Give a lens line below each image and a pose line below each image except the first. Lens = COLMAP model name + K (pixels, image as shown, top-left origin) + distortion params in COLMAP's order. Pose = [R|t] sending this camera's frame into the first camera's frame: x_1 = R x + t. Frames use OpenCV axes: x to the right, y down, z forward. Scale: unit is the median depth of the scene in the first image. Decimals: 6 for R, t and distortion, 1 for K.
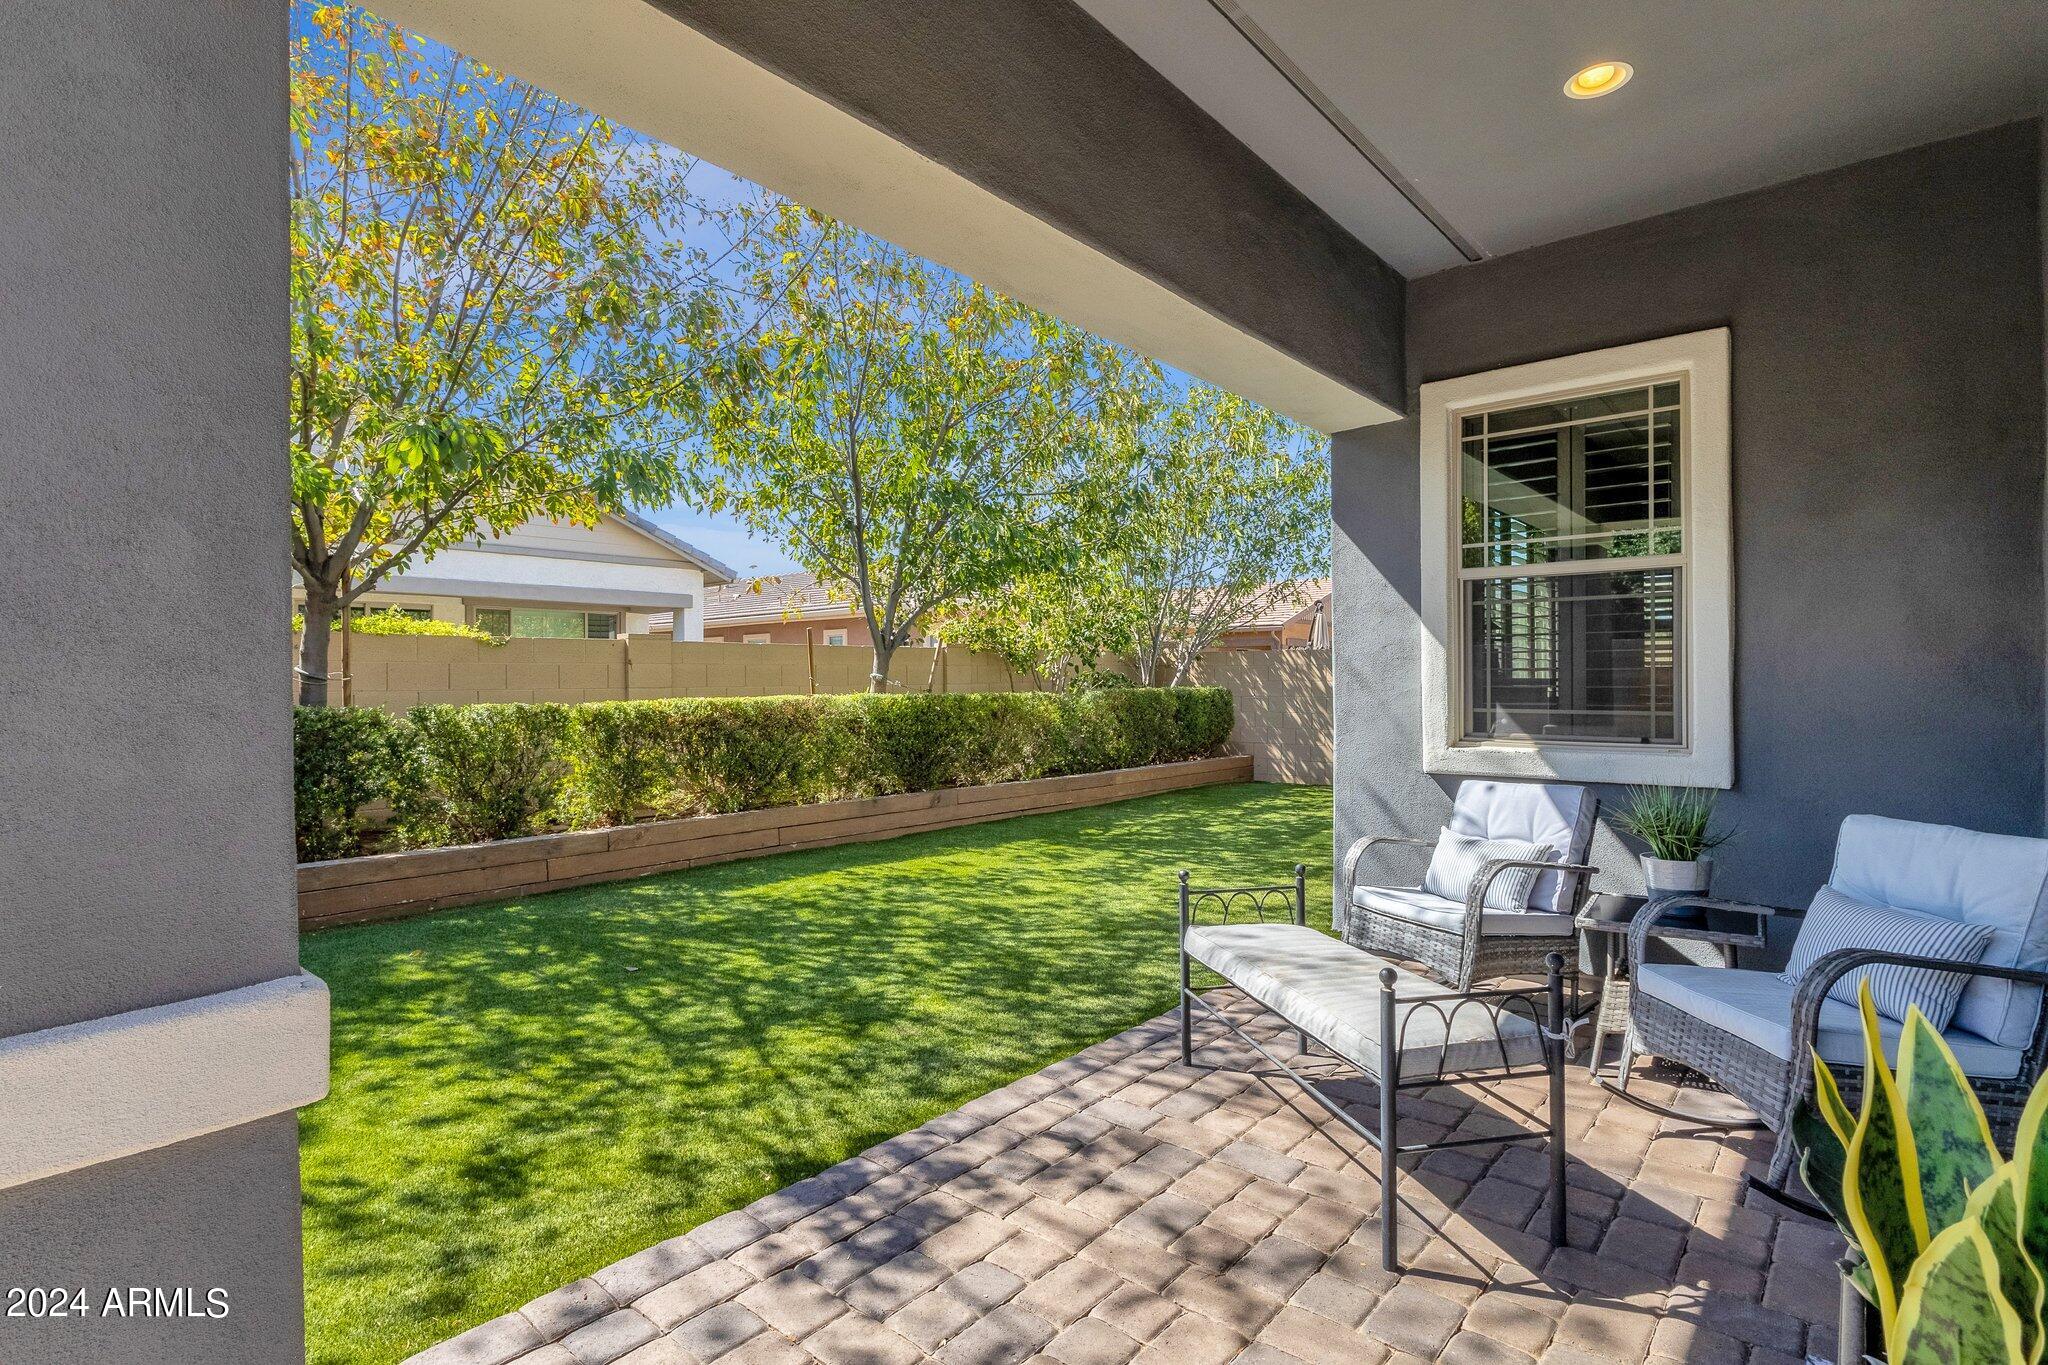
lens RADIAL K [[994.5, 0, 1017.3], [0, 994.5, 678.0], [0, 0, 1]] dist [0.002605, 0.000510]
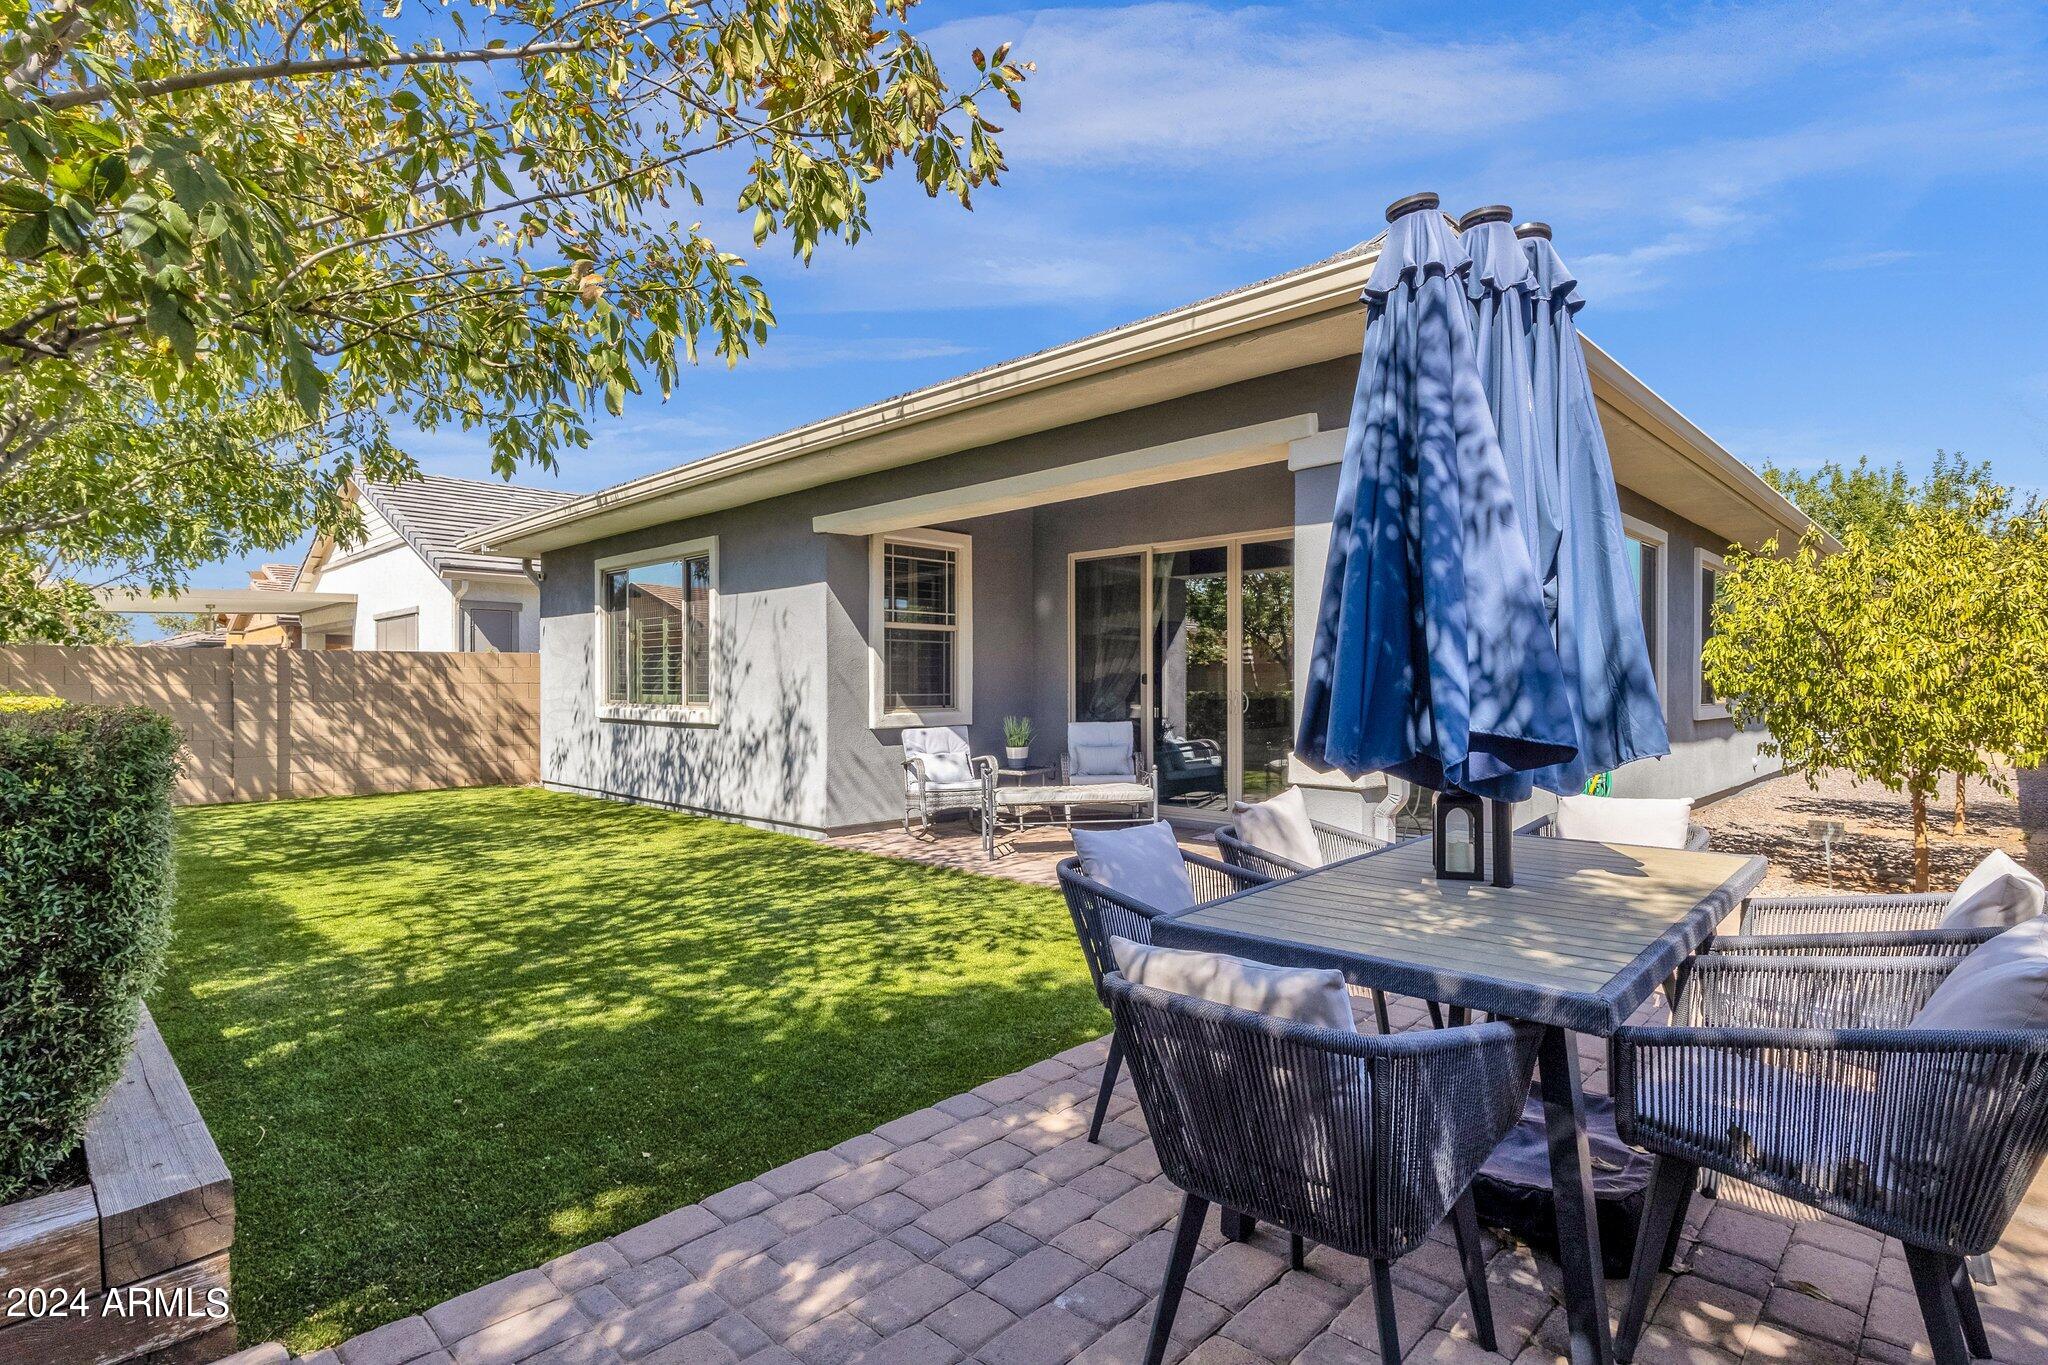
lens RADIAL K [[1010.9, 0, 1024.0], [0, 1010.9, 682.5], [0, 0, 1]] dist [-0.001523, -0.000072]
pose [[0.053292, 0.008946, 0.998539, -1.079225], [0.002663, 0.999955, -0.009101, 0.019389], [-0.998575, 0.003144, 0.053266, 0.456174]]
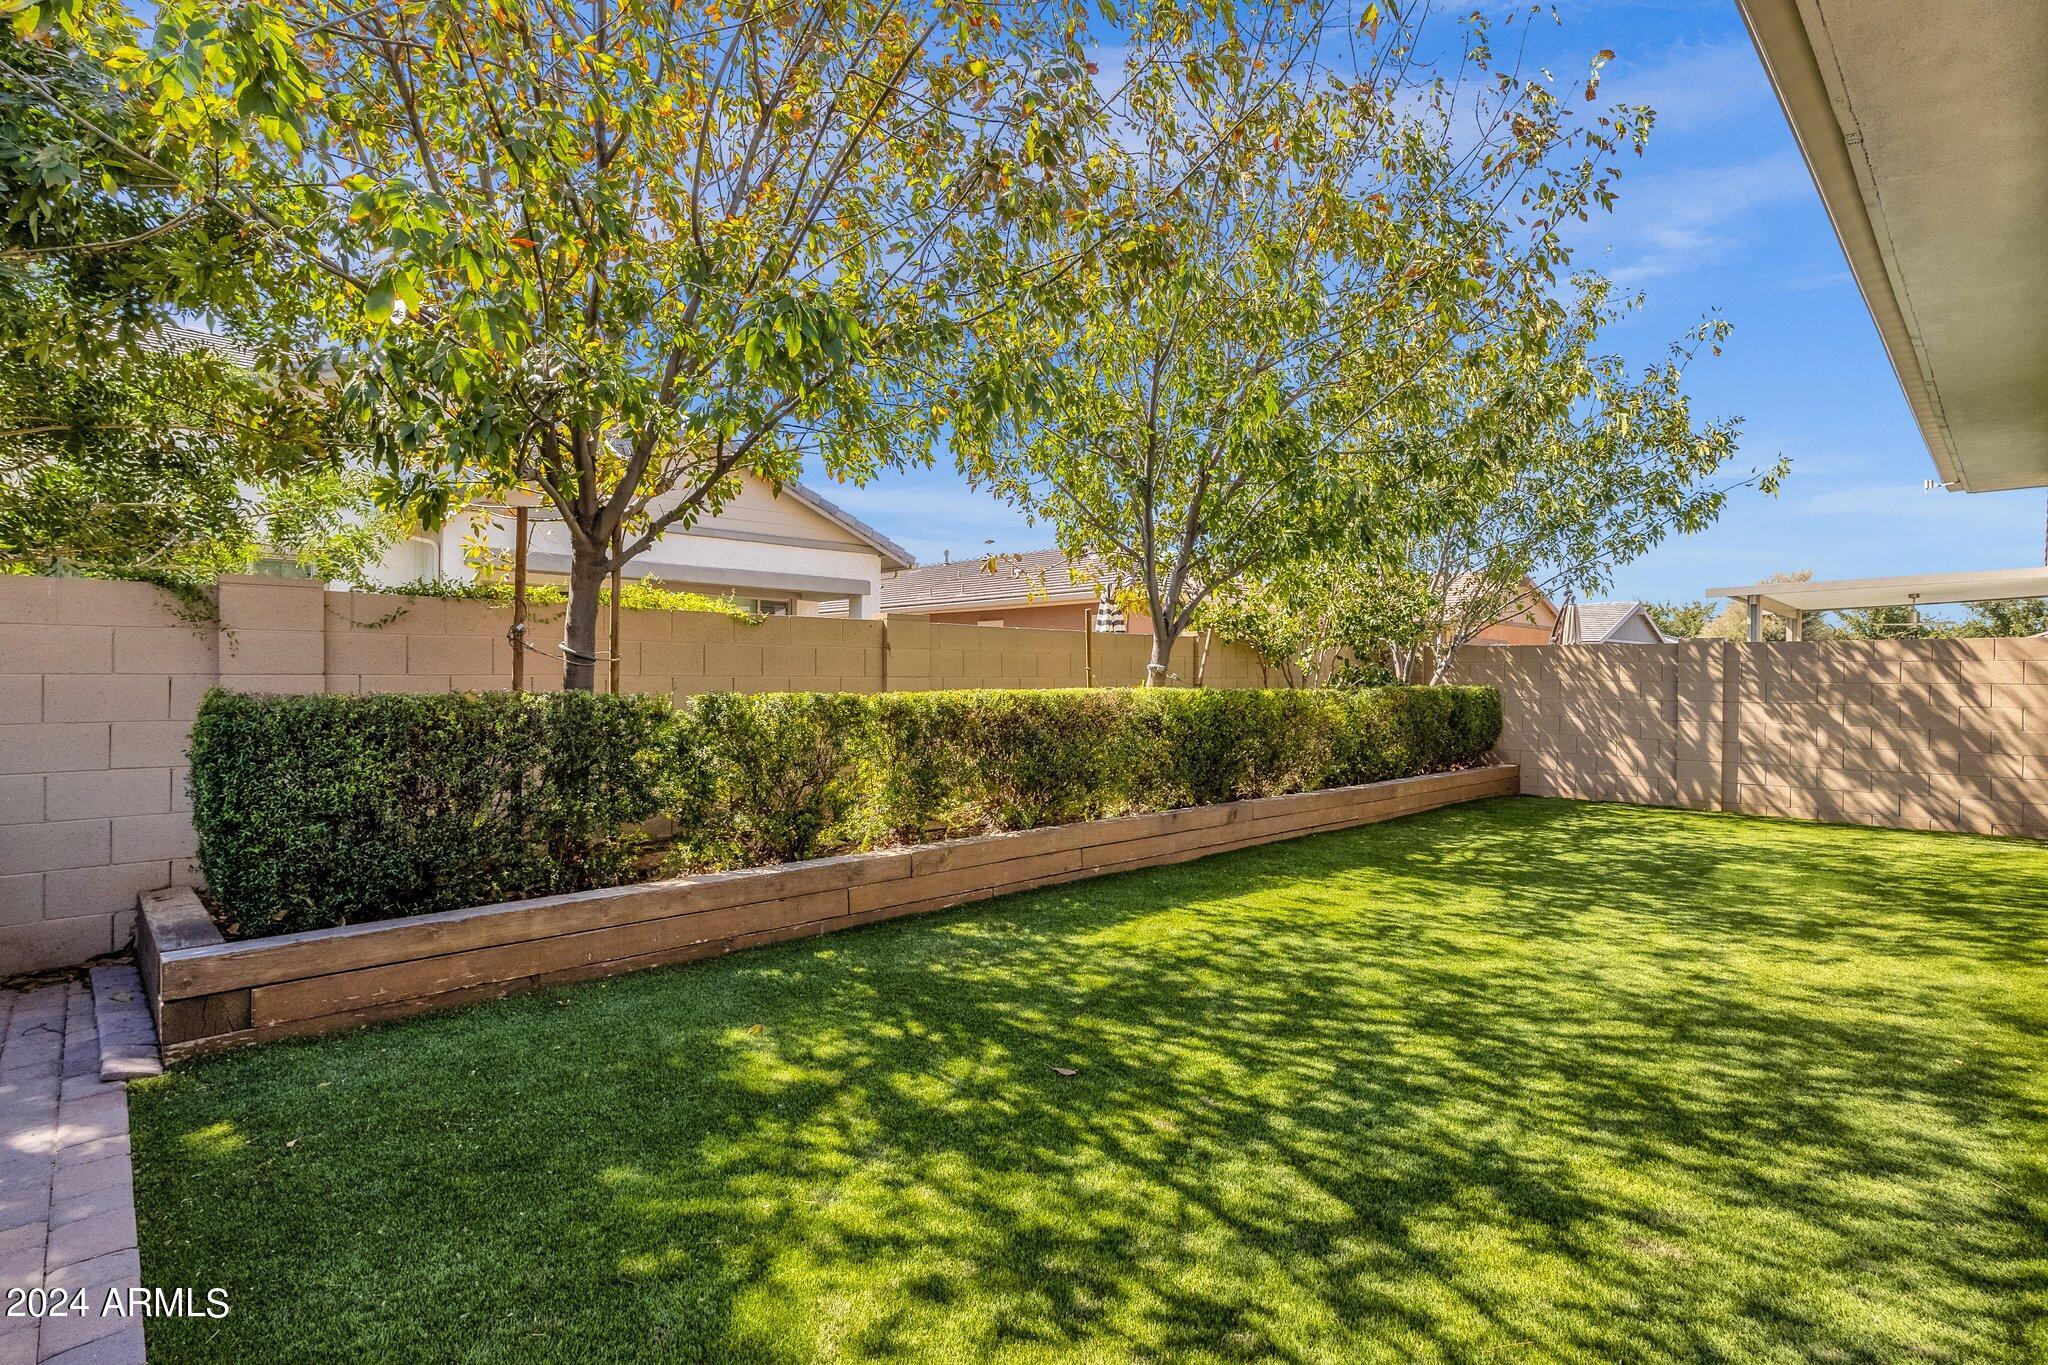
lens RADIAL K [[975.3, 0, 1021.5], [0, 975.3, 669.9], [0, 0, 1]] dist [-0.003864, -0.000023]
pose [[0.996268, 0.013927, -0.085181, -0.280802], [-0.014352, 0.999887, -0.004378, 0.008615], [0.085111, 0.005584, 0.996356, 0.238236]]
